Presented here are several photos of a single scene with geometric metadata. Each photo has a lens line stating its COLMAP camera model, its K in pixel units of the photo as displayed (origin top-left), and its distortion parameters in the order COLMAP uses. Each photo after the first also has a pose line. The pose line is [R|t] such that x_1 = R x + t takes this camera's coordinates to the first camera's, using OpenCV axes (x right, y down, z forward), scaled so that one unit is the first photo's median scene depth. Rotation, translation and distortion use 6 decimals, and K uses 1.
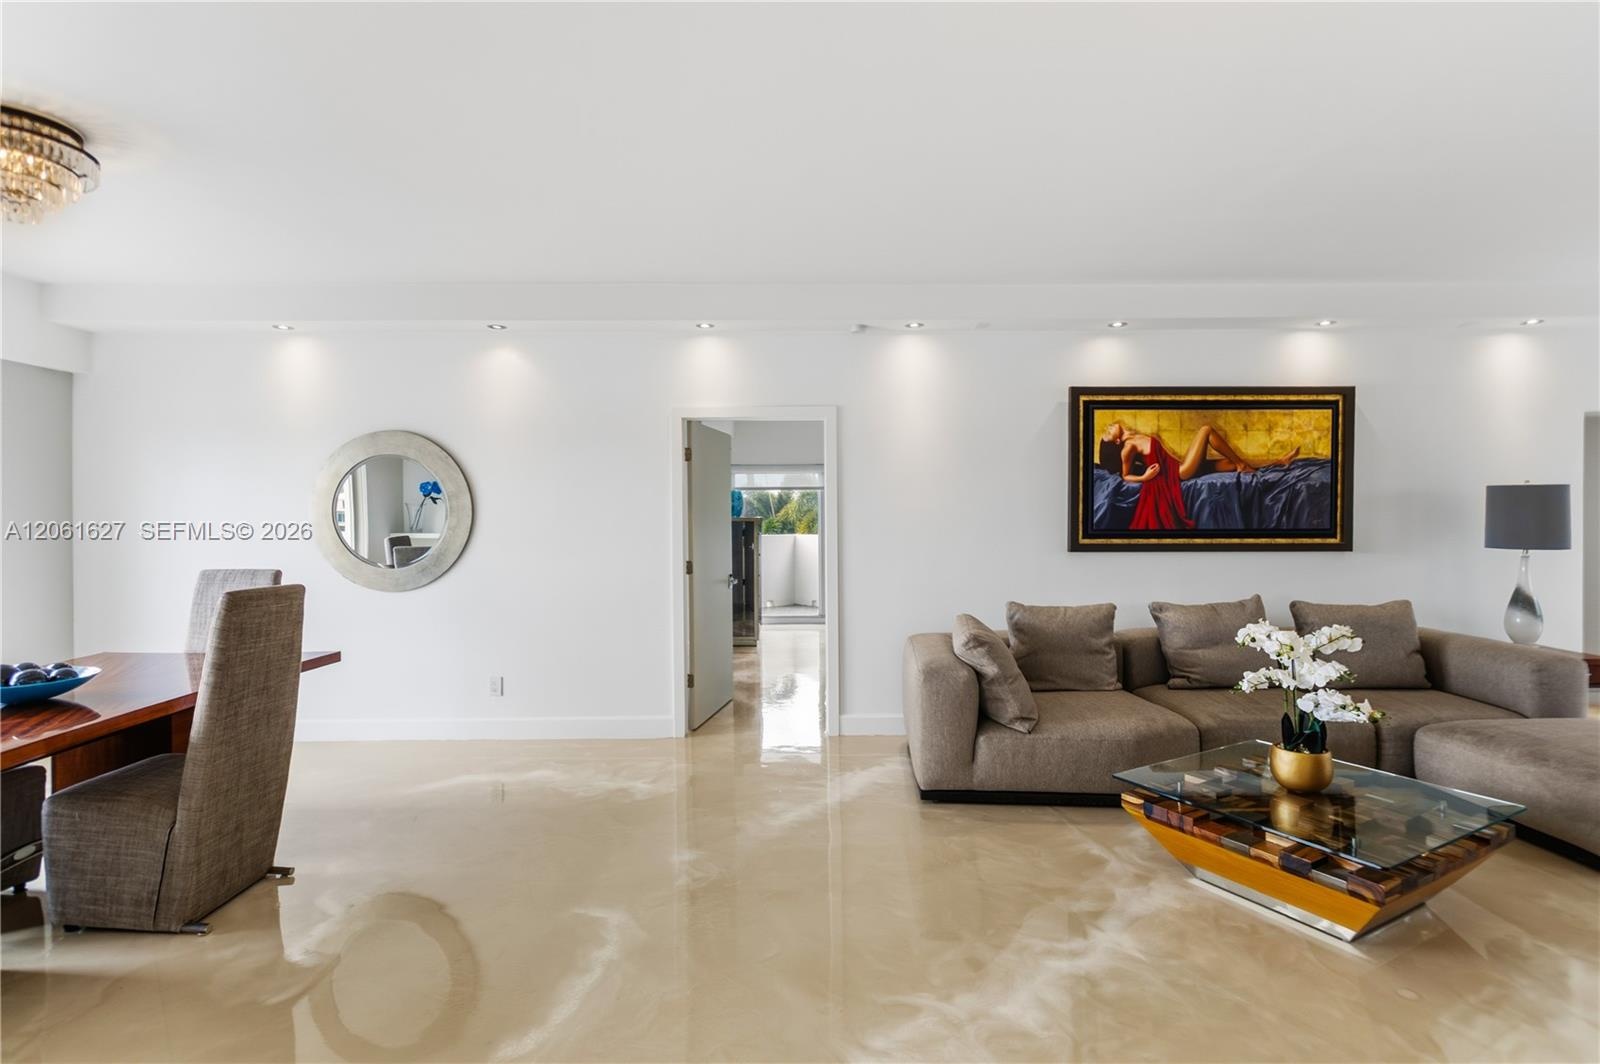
lens RADIAL K [[808.8, 0, 806.1], [0, 808.8, 508.0], [0, 0, 1]] dist [0.001247, 0.000212]
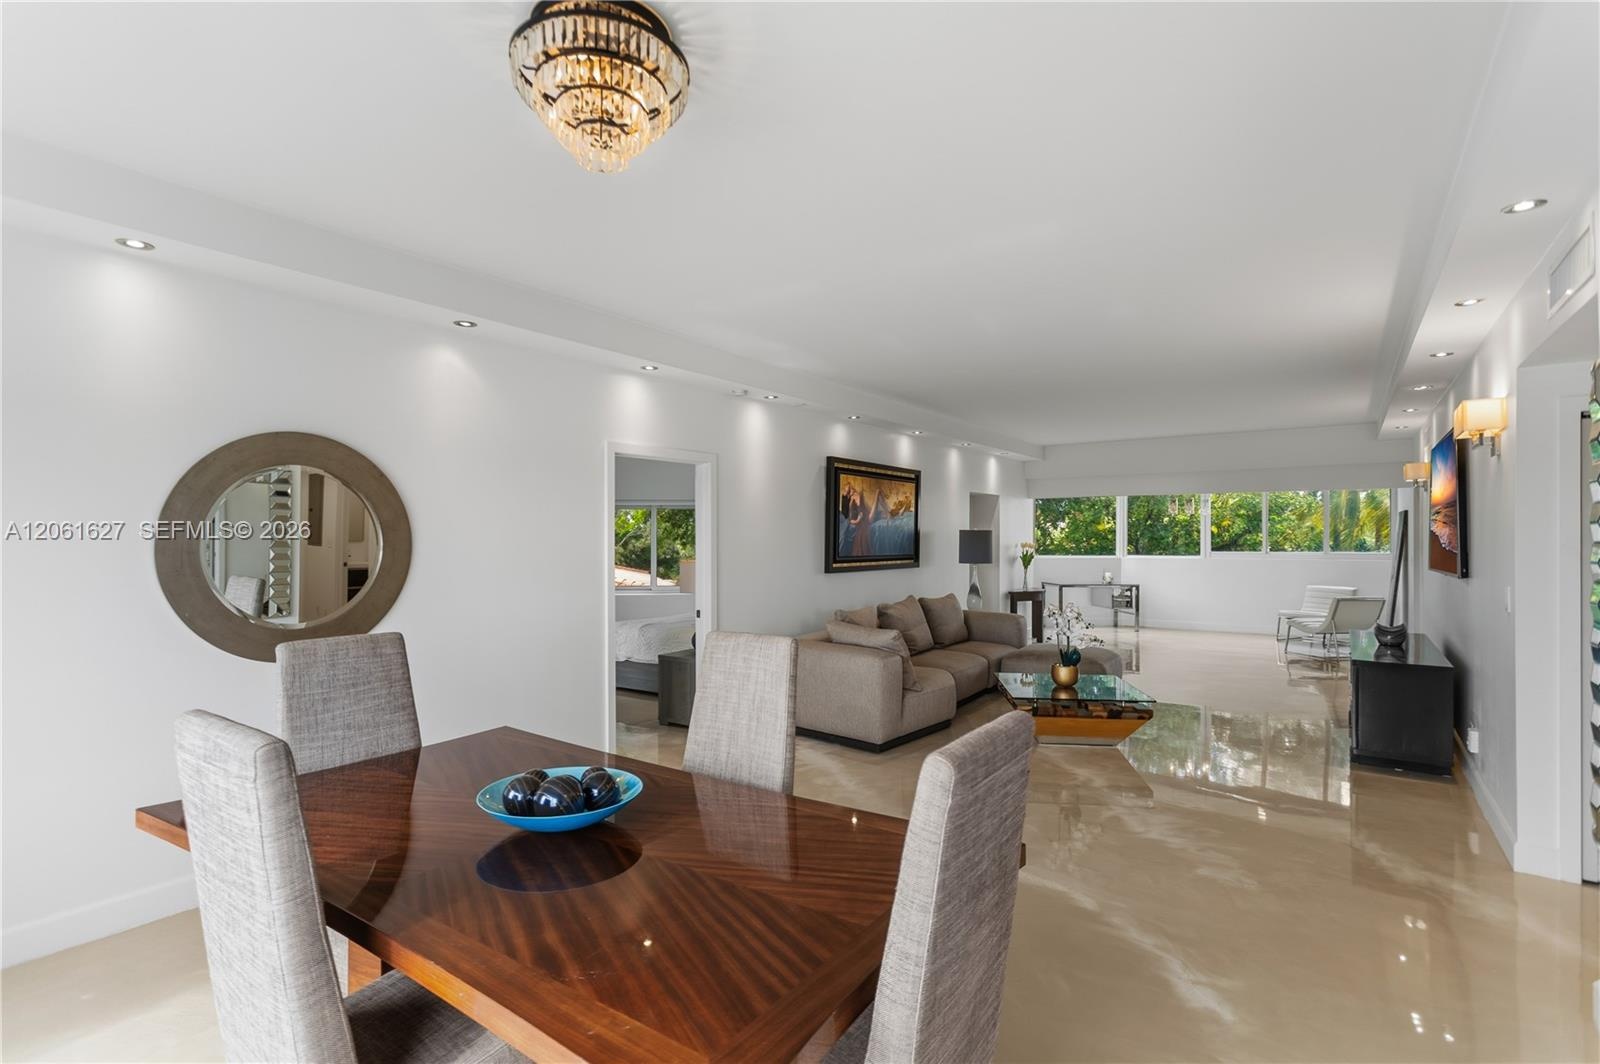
lens RADIAL K [[769.9, 0, 800.0], [0, 769.9, 532.0], [0, 0, 1]] dist [0.000639, -0.000224]
pose [[0.586679, 0.008880, 0.809771, -0.791492], [-0.002885, 0.999956, -0.008875, -0.005300], [-0.809815, 0.002871, 0.586679, 0.254424]]
